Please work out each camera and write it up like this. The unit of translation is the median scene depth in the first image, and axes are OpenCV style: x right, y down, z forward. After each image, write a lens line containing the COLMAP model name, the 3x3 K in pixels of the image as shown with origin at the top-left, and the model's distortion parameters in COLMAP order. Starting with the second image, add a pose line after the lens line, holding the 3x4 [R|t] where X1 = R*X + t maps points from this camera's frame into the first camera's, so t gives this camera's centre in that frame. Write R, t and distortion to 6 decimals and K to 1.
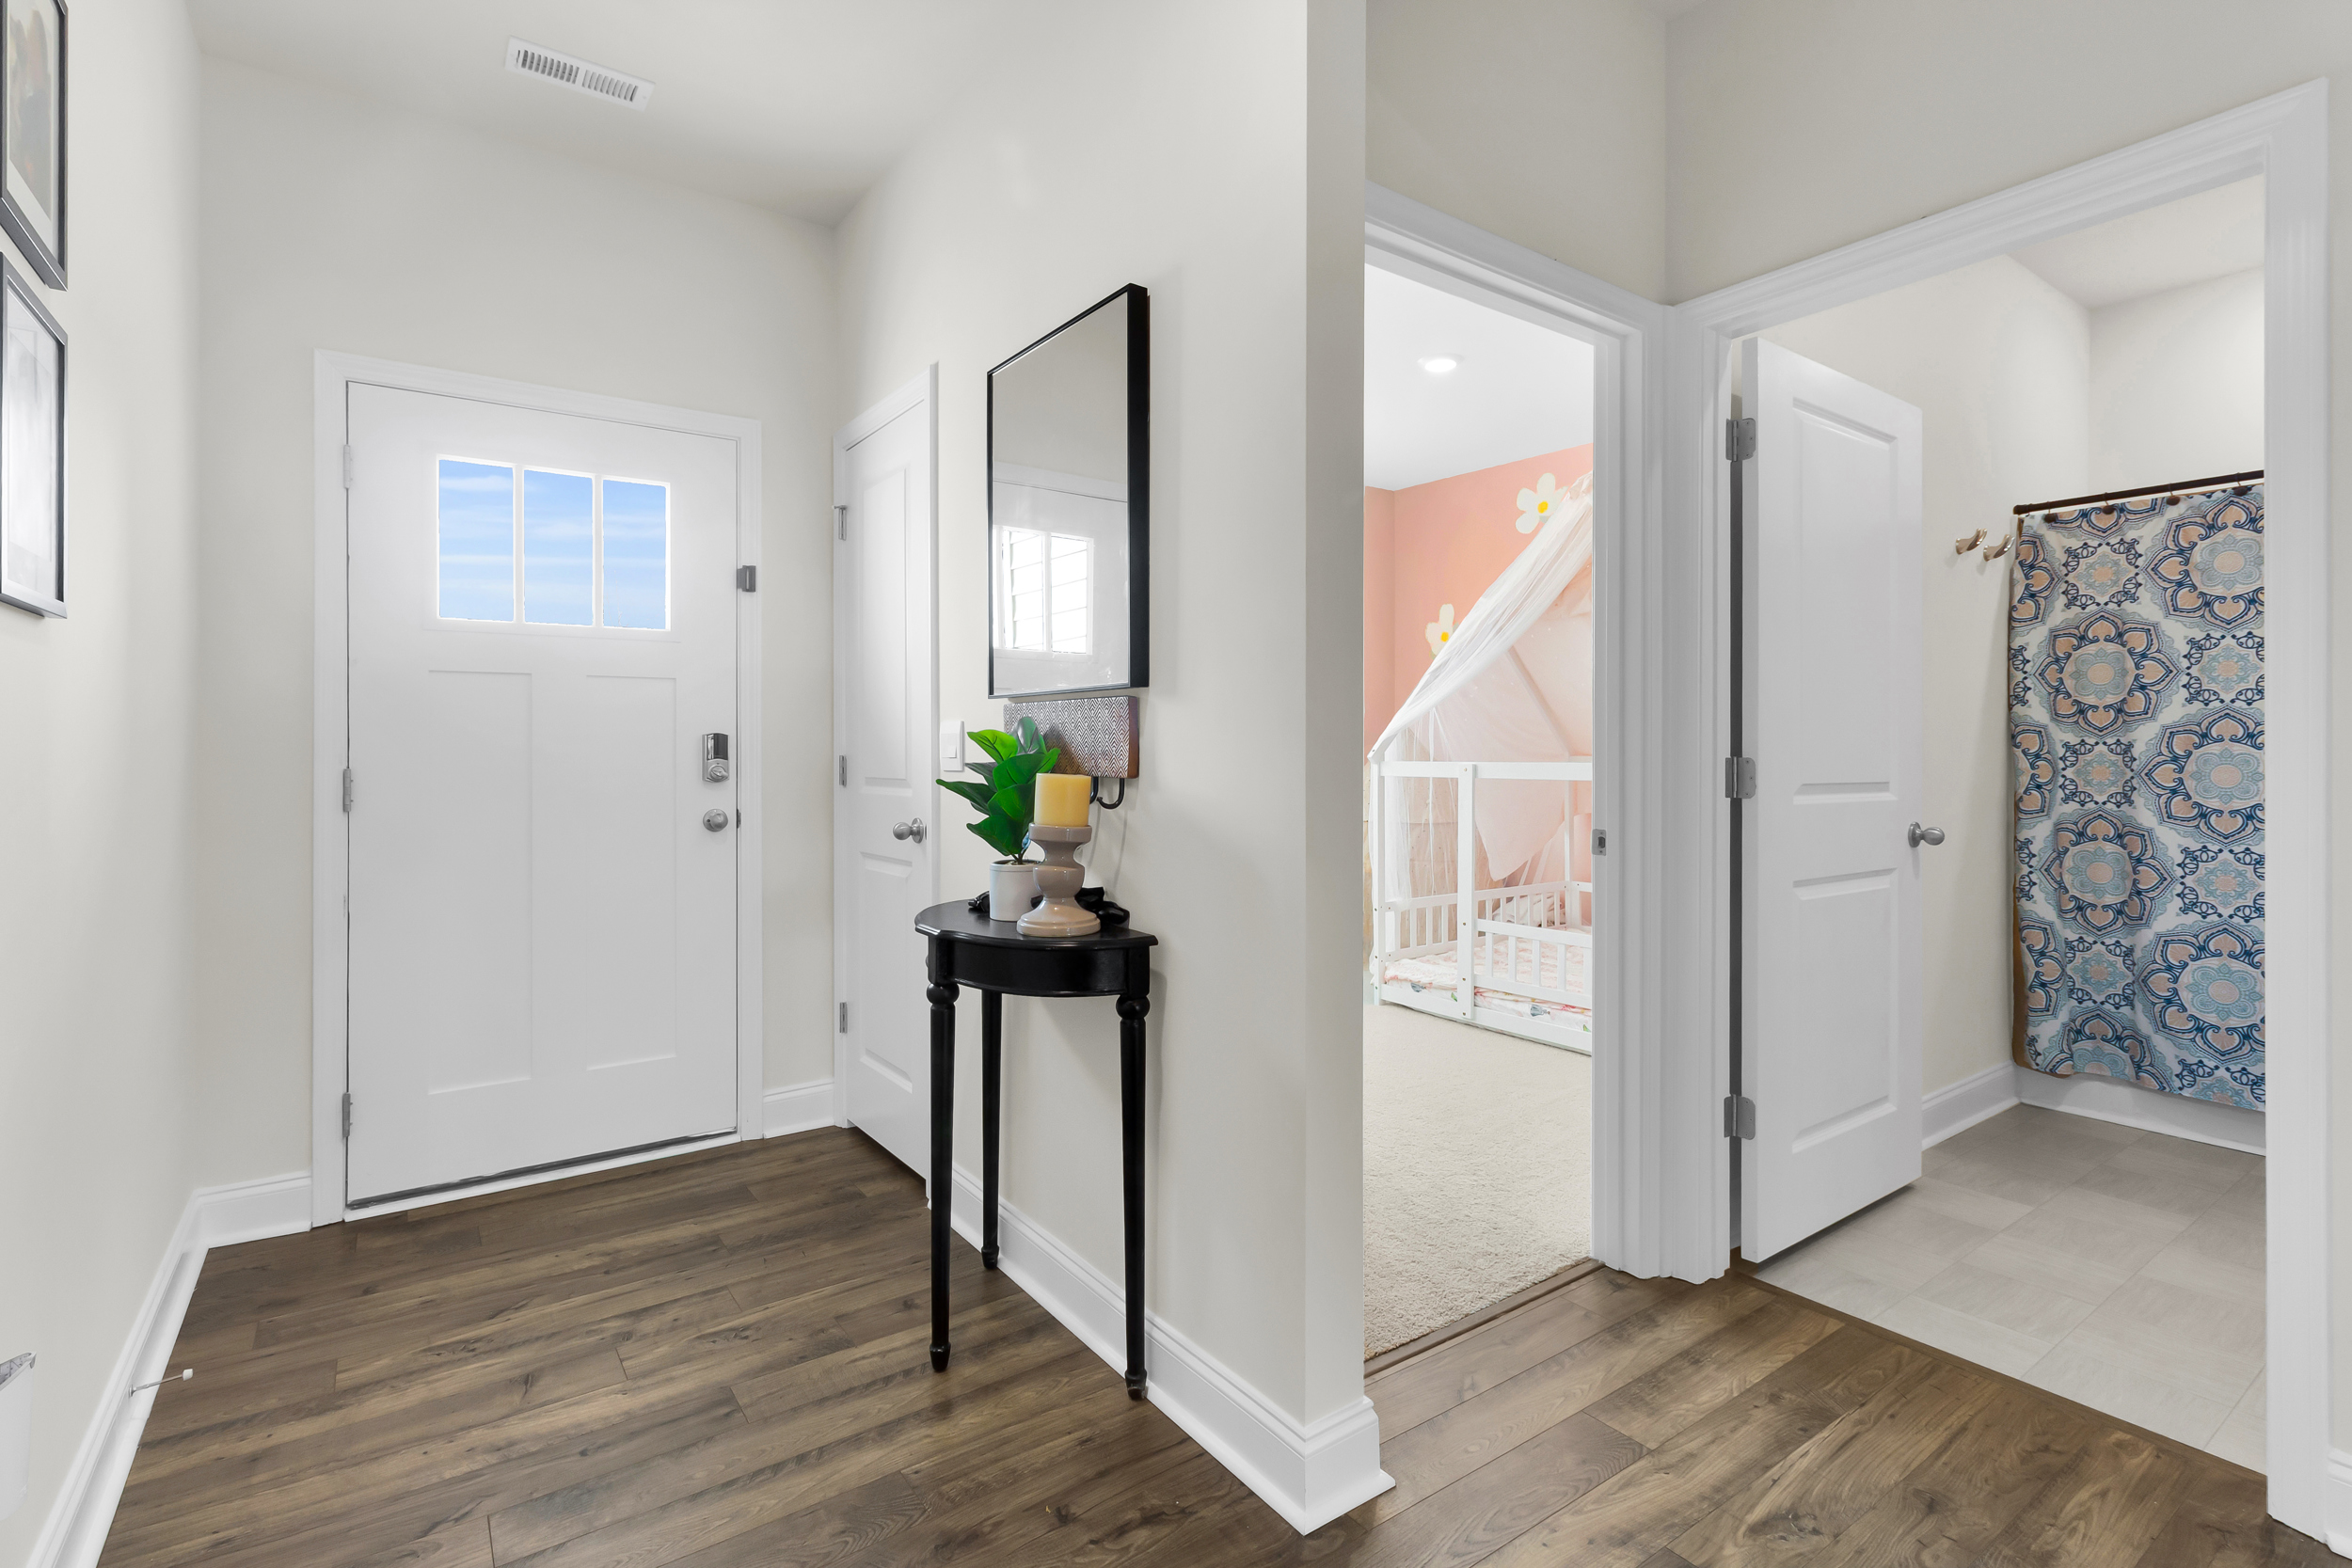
lens RADIAL K [[1097.5, 0, 1163.0], [0, 1097.5, 762.6], [0, 0, 1]] dist [0.003201, -0.000147]
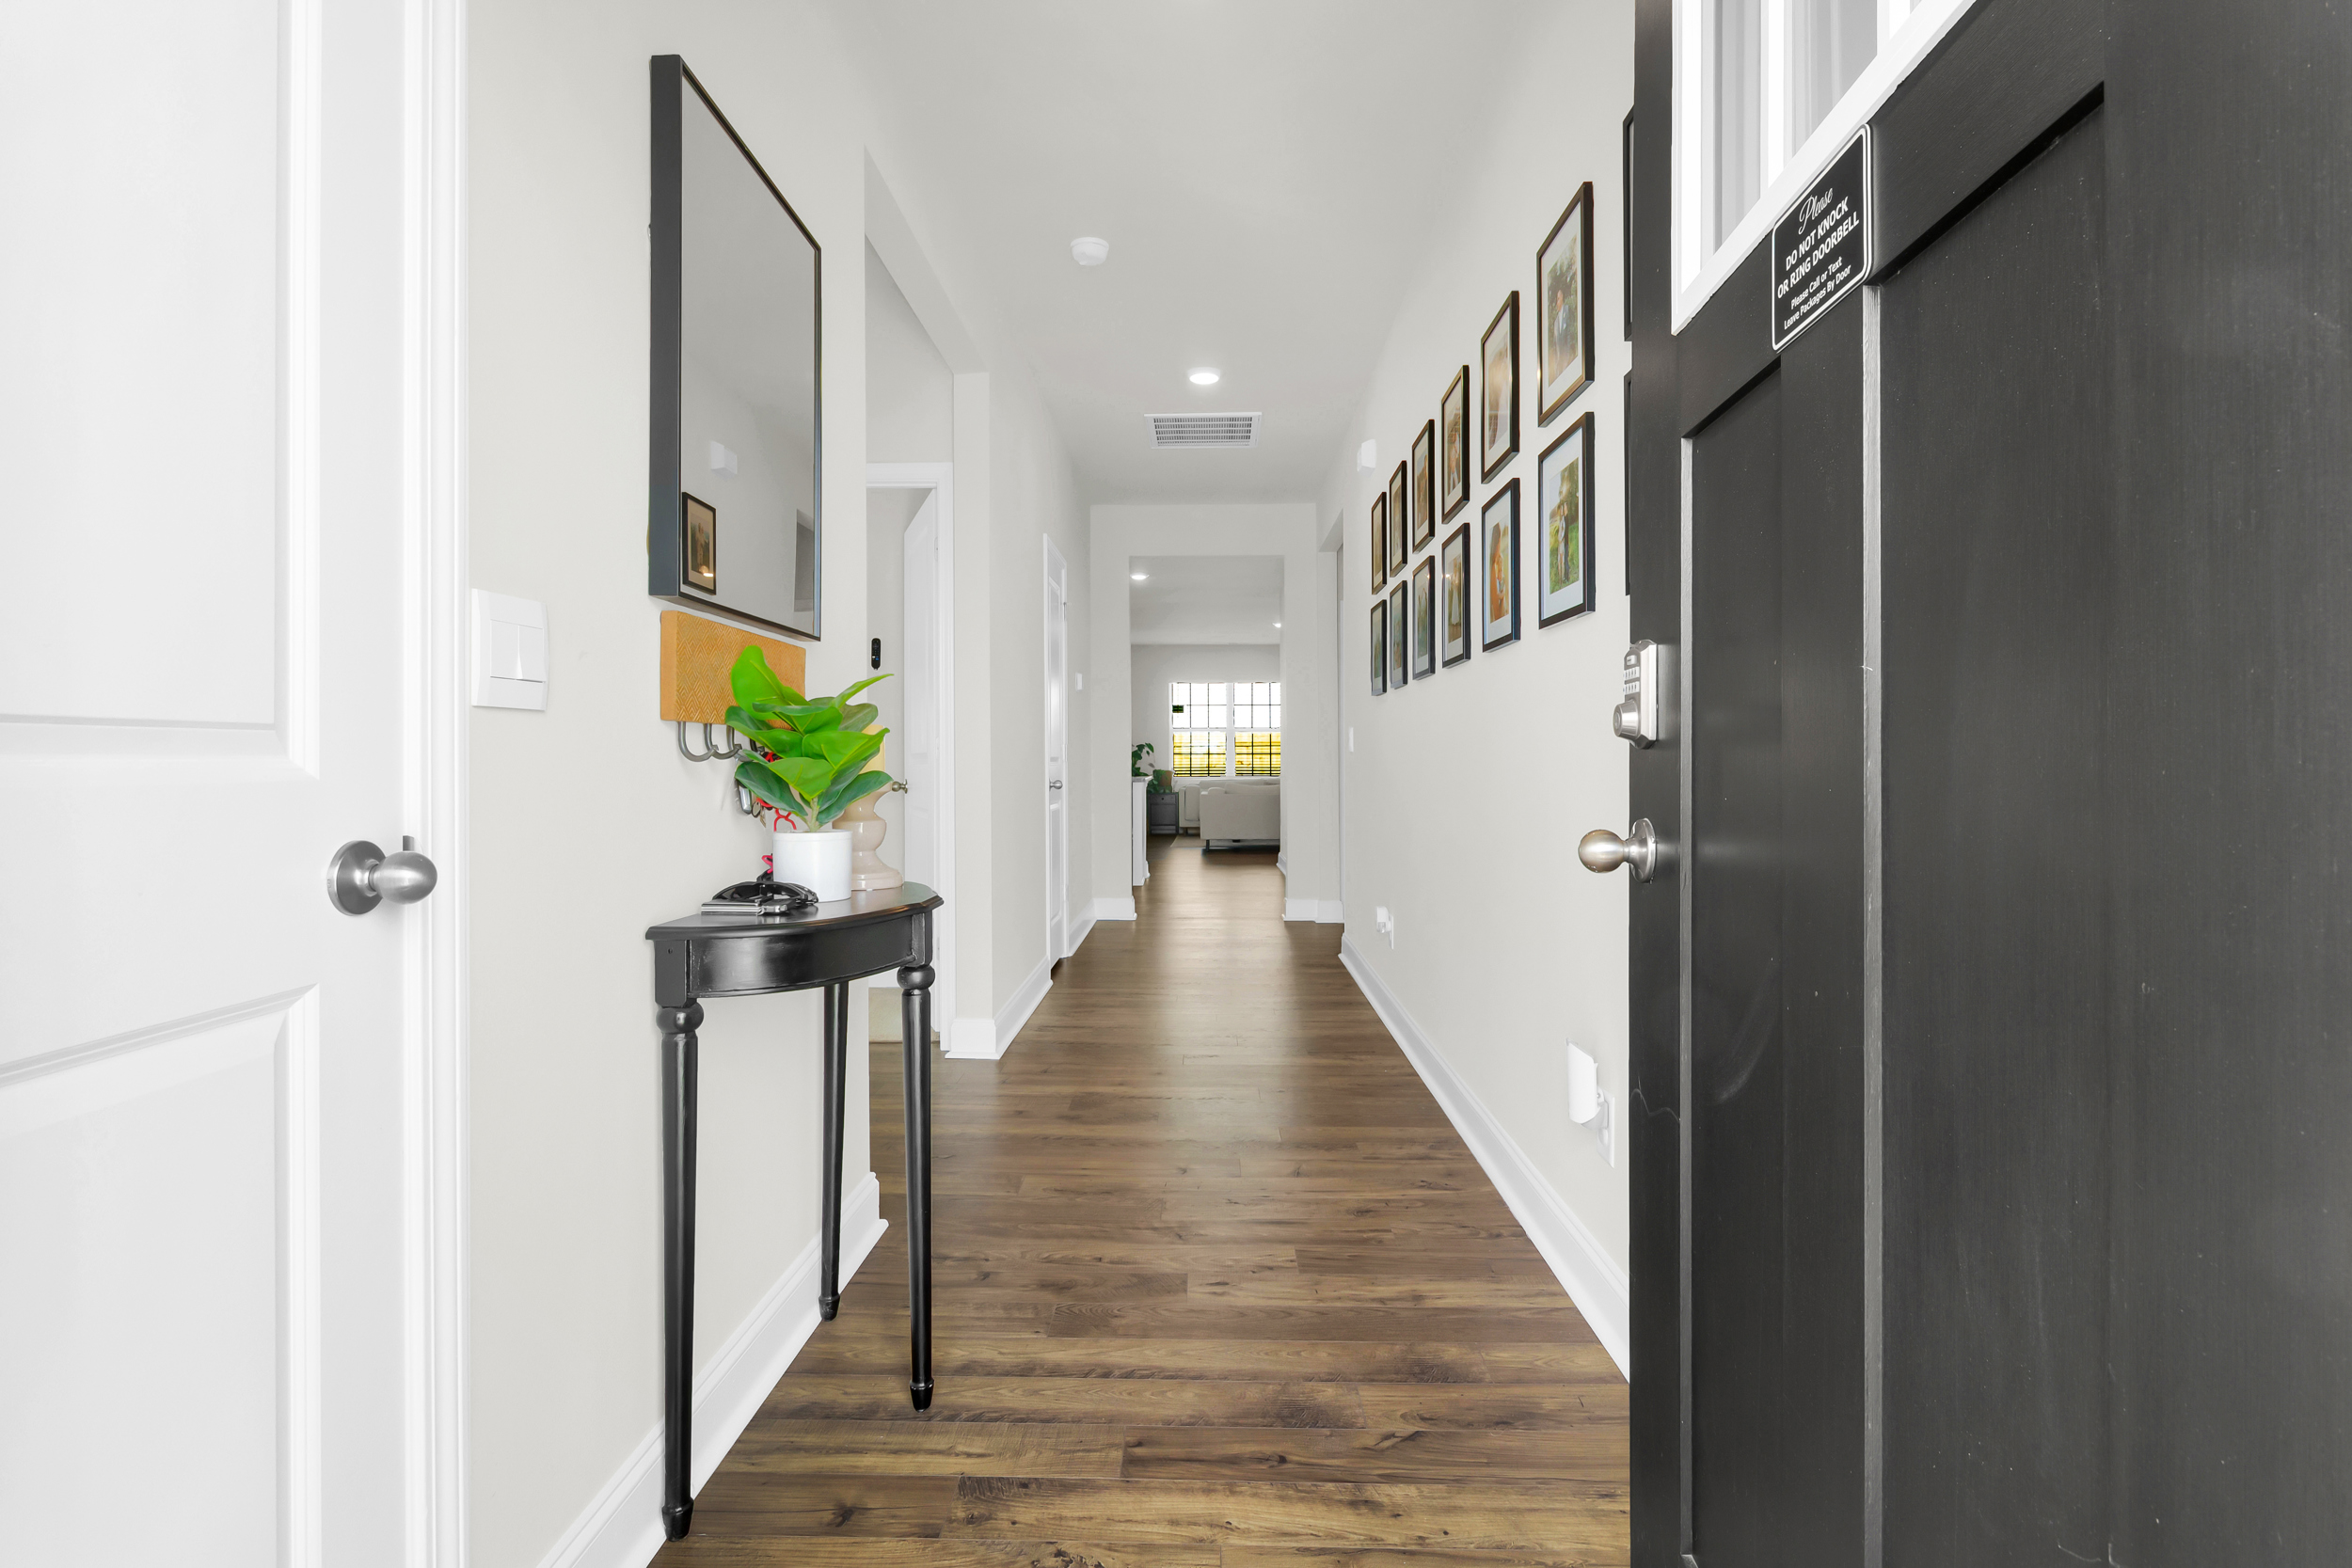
lens RADIAL K [[1097.5, 0, 1173.9], [0, 1097.5, 771.5], [0, 0, 1]] dist [0.003201, -0.000147]
pose [[-0.800909, -0.006275, 0.598753, -0.388808], [-0.000598, 0.999953, 0.009681, 0.016568], [-0.598785, 0.007396, -0.800875, 0.693876]]
